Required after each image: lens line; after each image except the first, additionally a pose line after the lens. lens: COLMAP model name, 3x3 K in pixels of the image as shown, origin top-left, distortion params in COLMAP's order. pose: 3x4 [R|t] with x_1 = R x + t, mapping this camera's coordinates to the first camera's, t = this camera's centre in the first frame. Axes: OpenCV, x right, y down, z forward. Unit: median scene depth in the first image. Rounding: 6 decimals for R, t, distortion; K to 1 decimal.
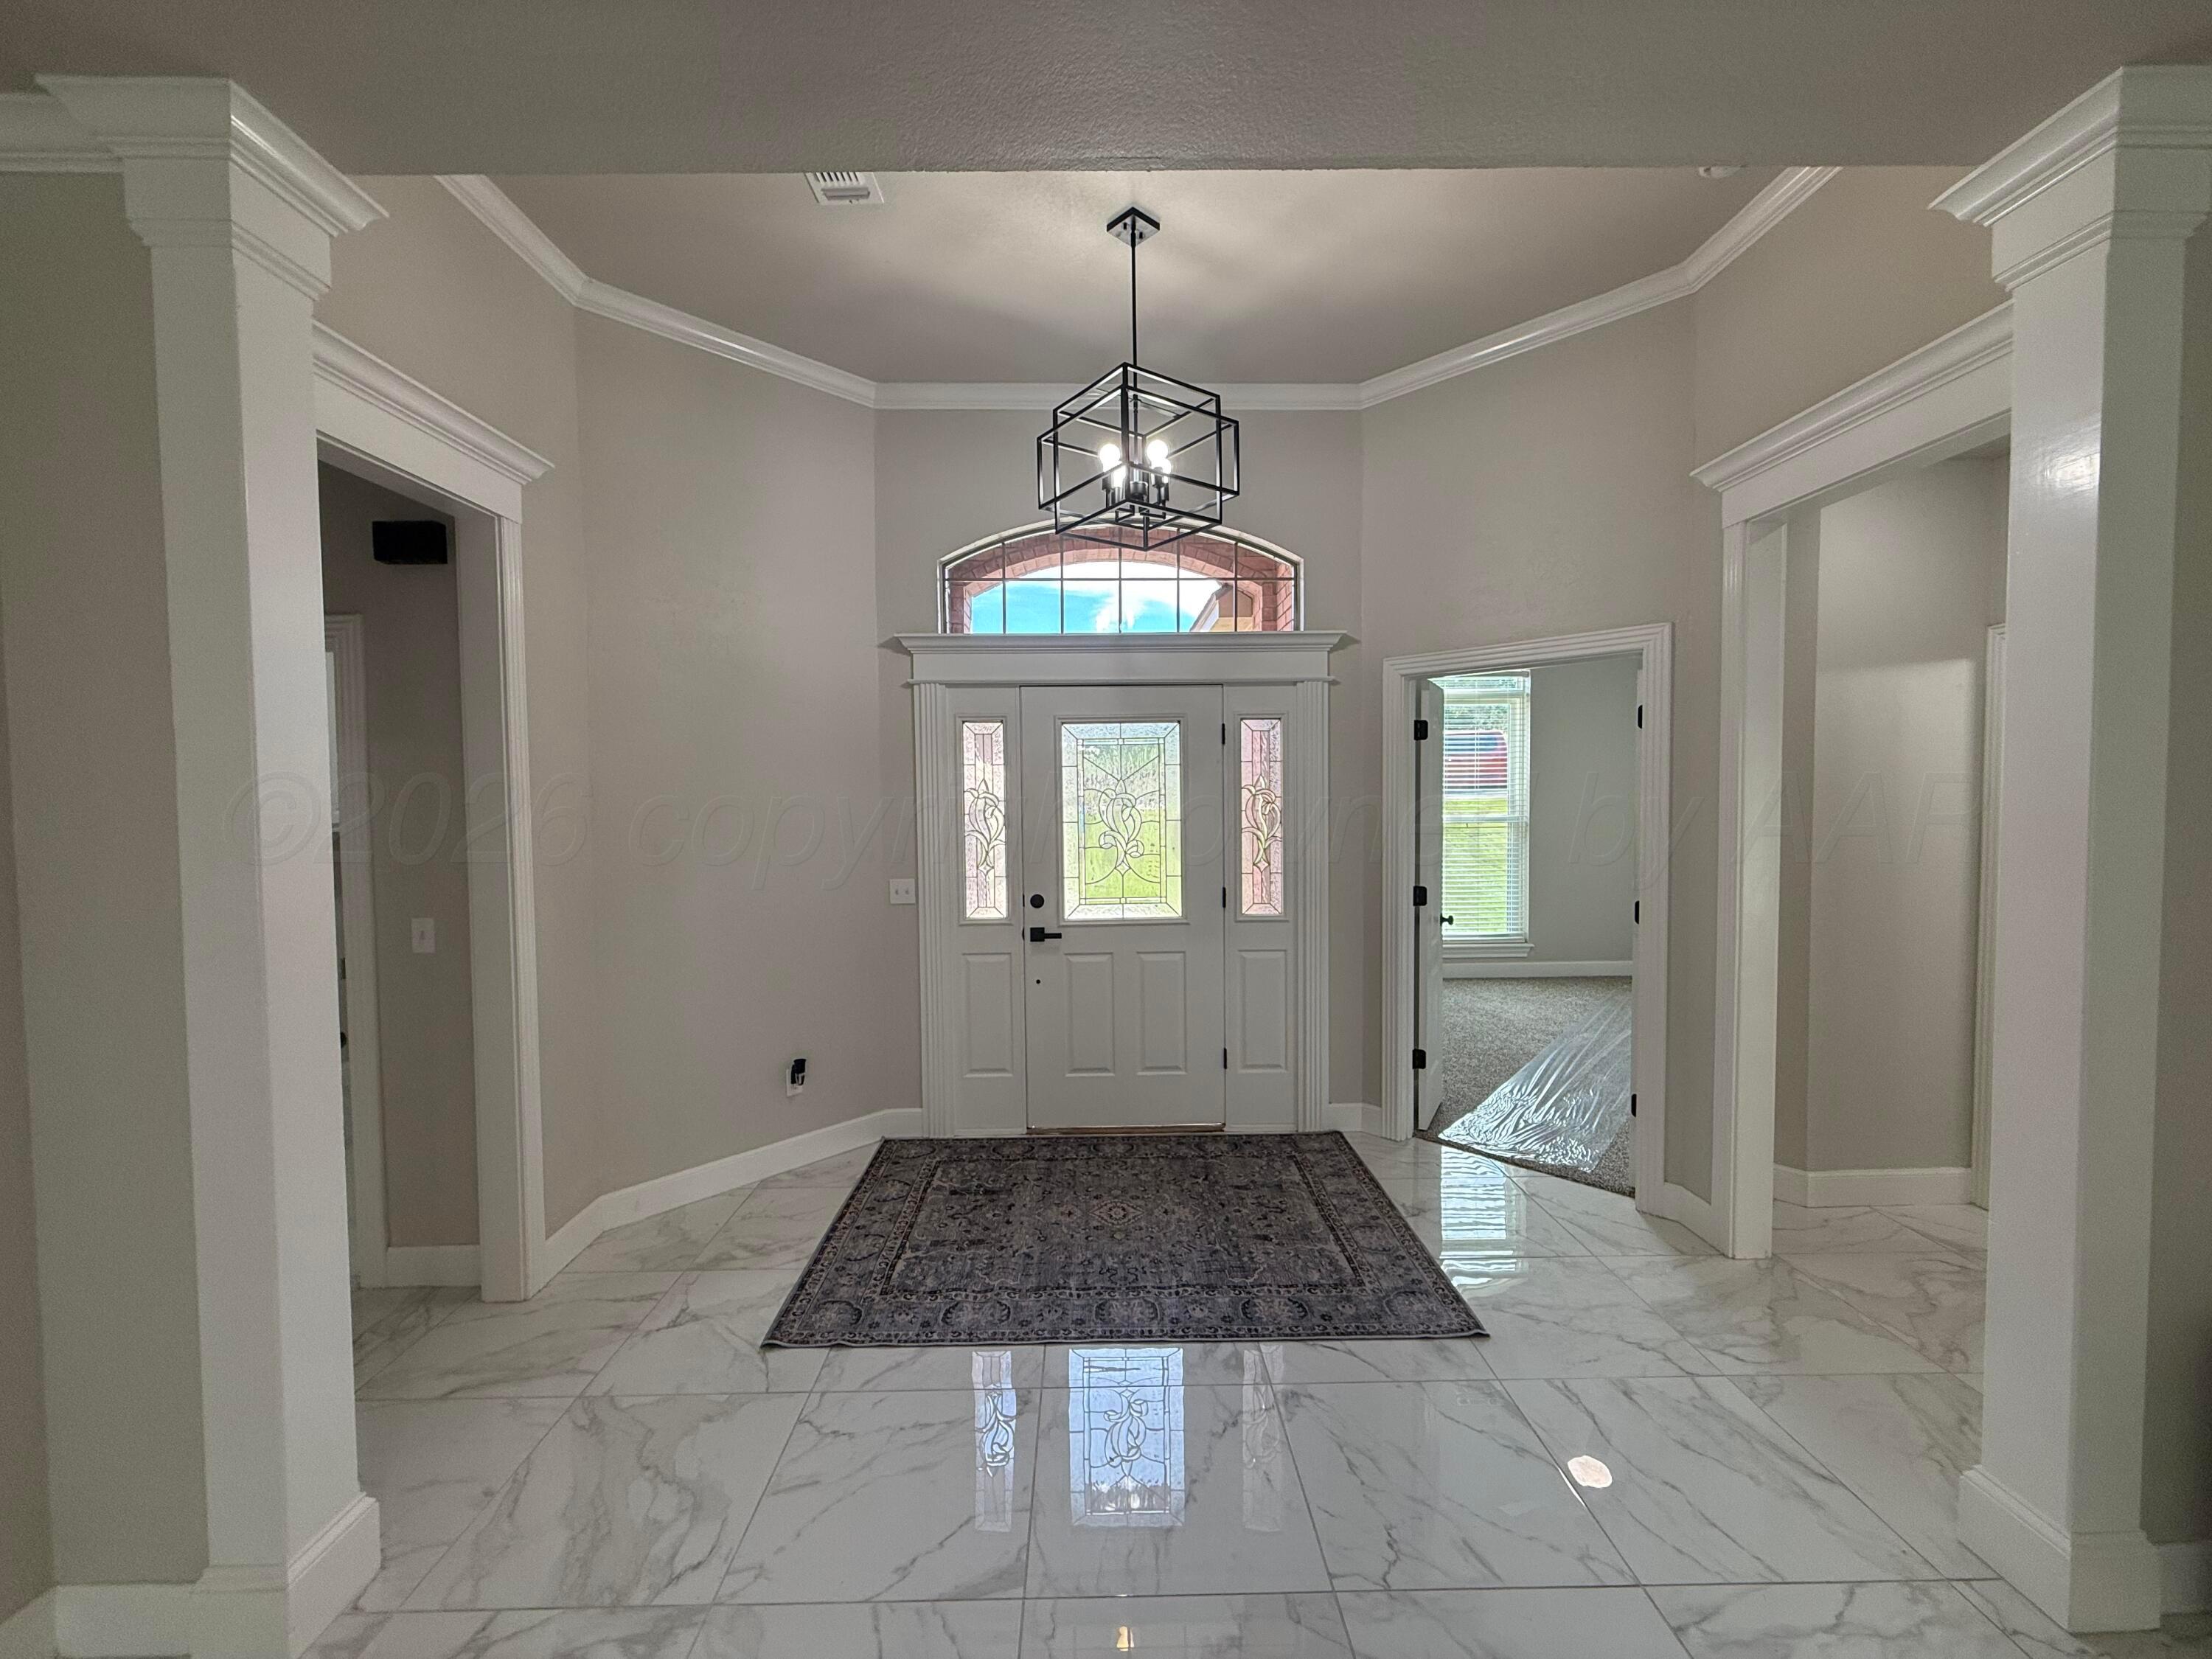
lens RADIAL K [[875.7, 0, 1097.0], [0, 875.7, 826.6], [0, 0, 1]] dist [-0.002577, 0.000305]
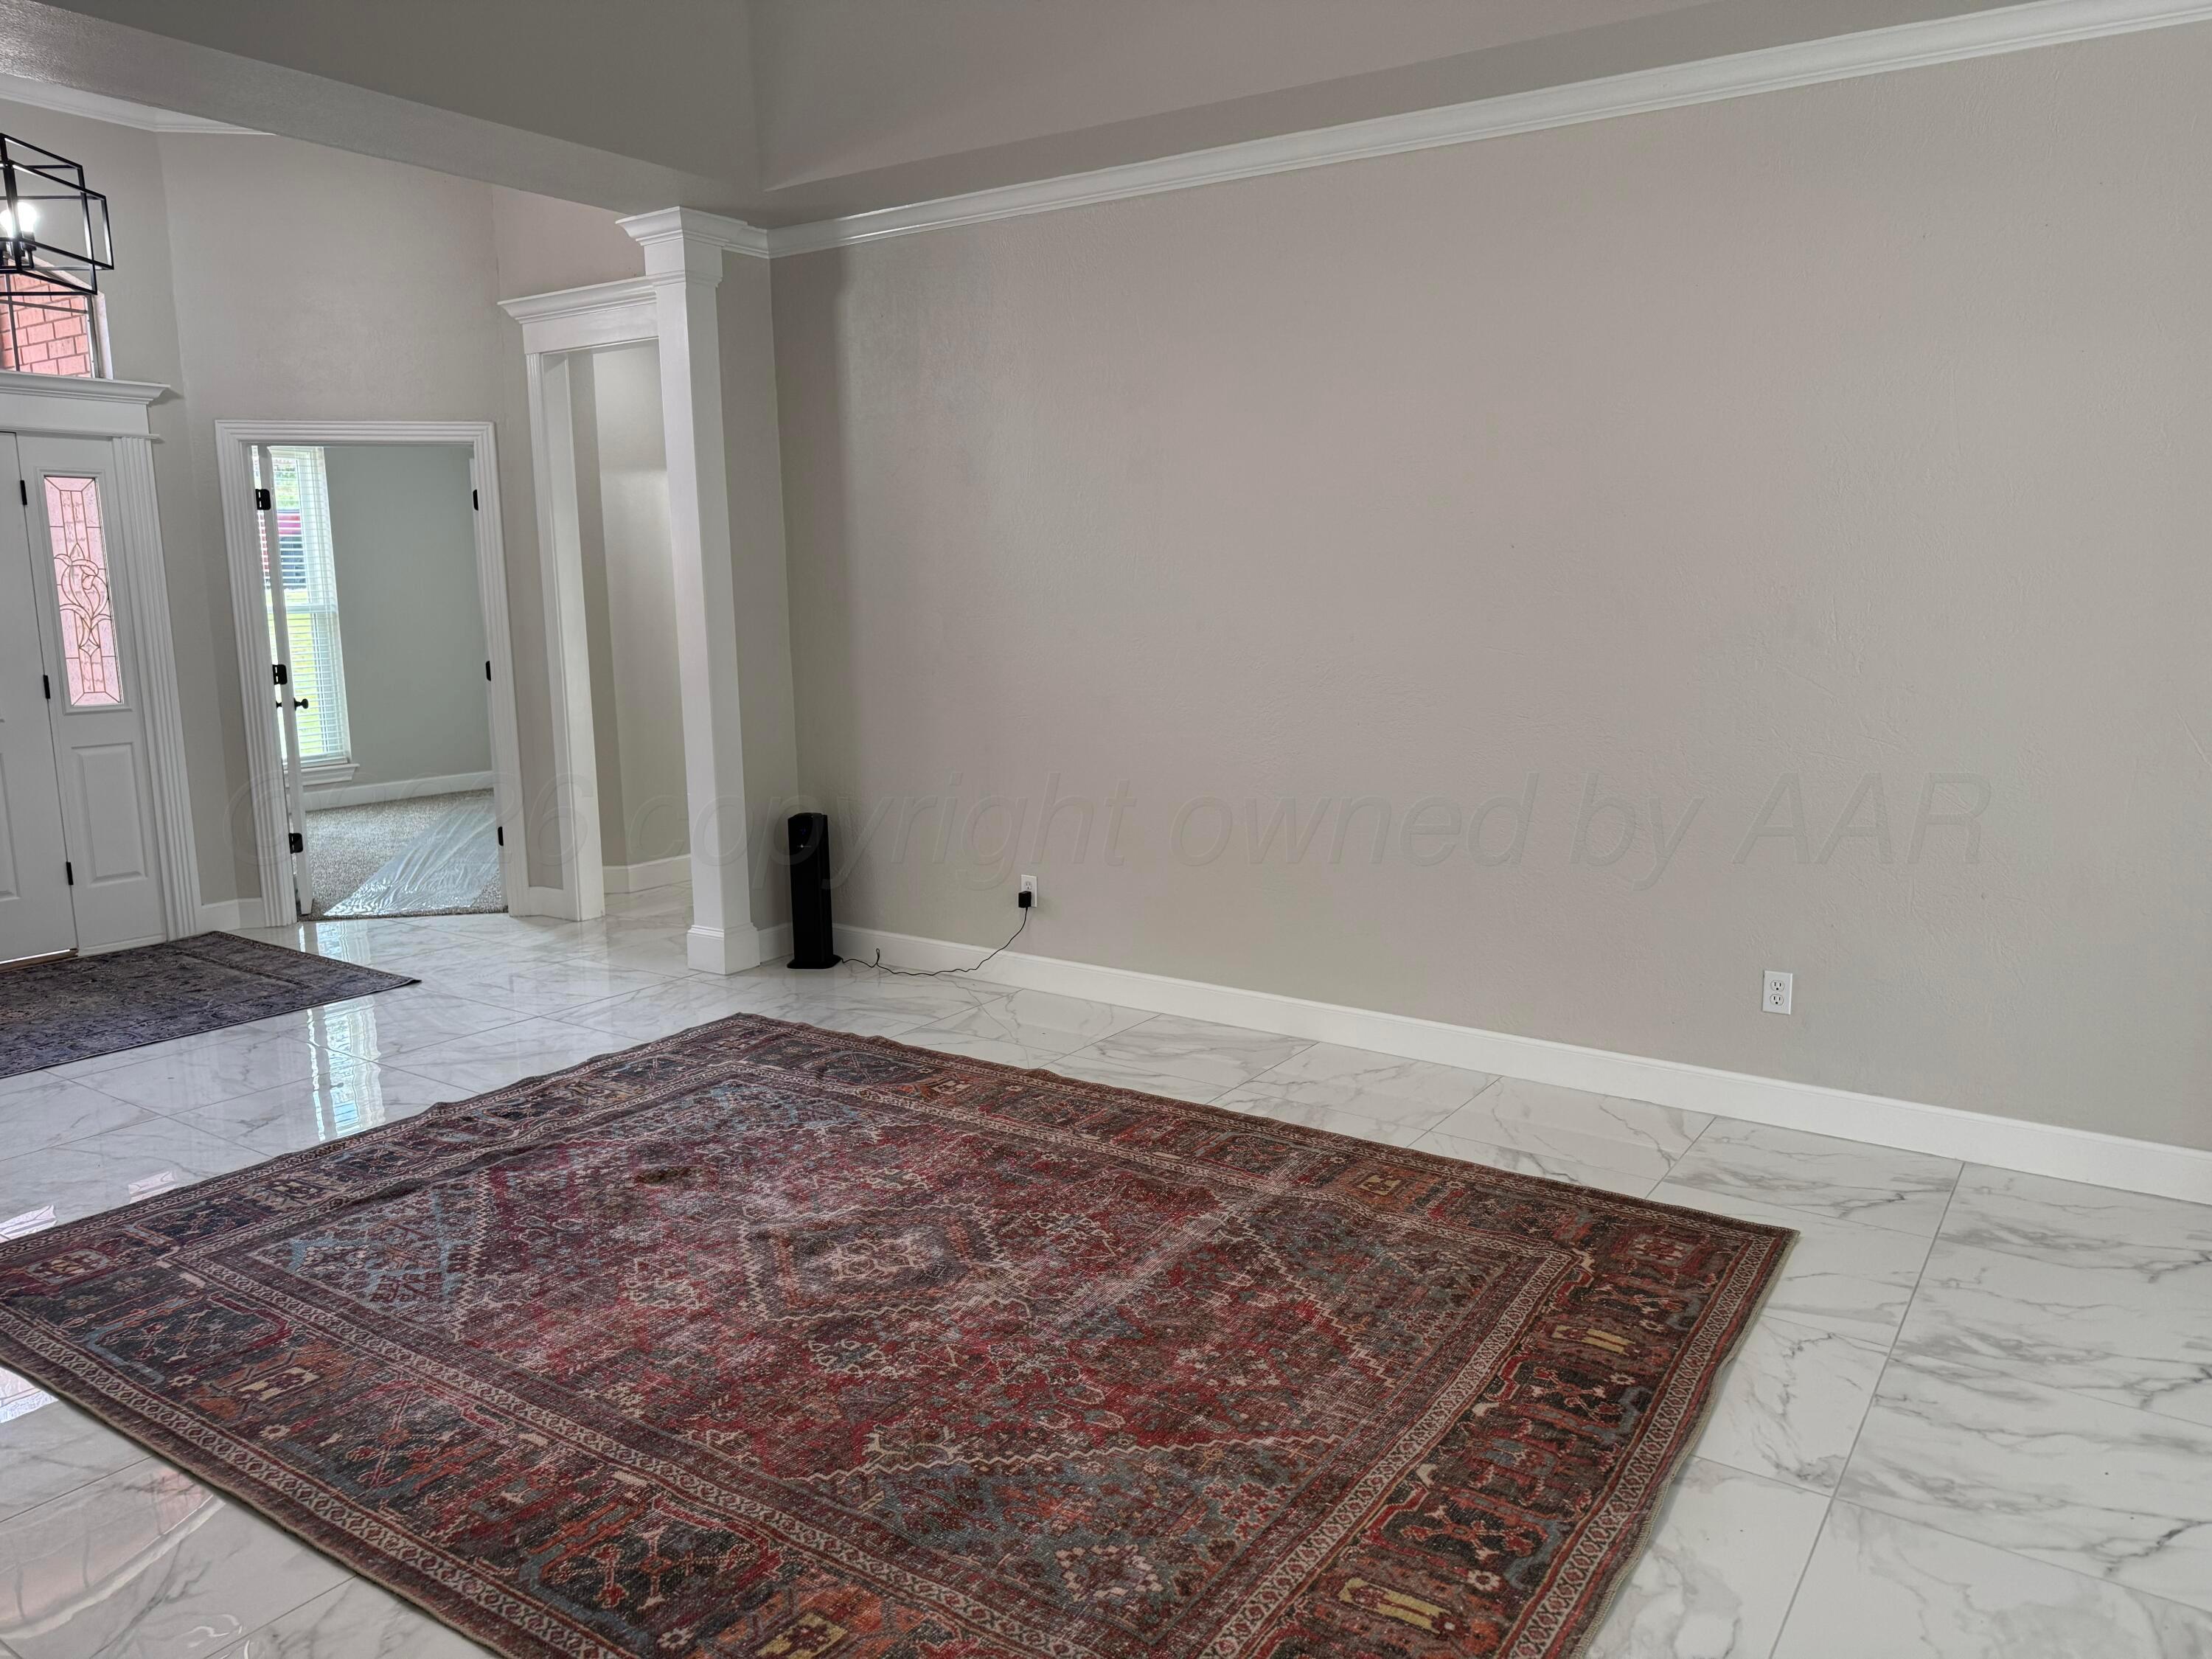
lens RADIAL K [[1547.2, 0, 1106.0], [0, 1547.2, 829.5], [0, 0, 1]] dist [0.043352, -0.038196]
pose [[0.571906, -0.128432, 0.810203, -0.534660], [0.037145, 0.990709, 0.130825, 0.058197], [-0.819478, -0.044725, 0.571363, -0.749322]]
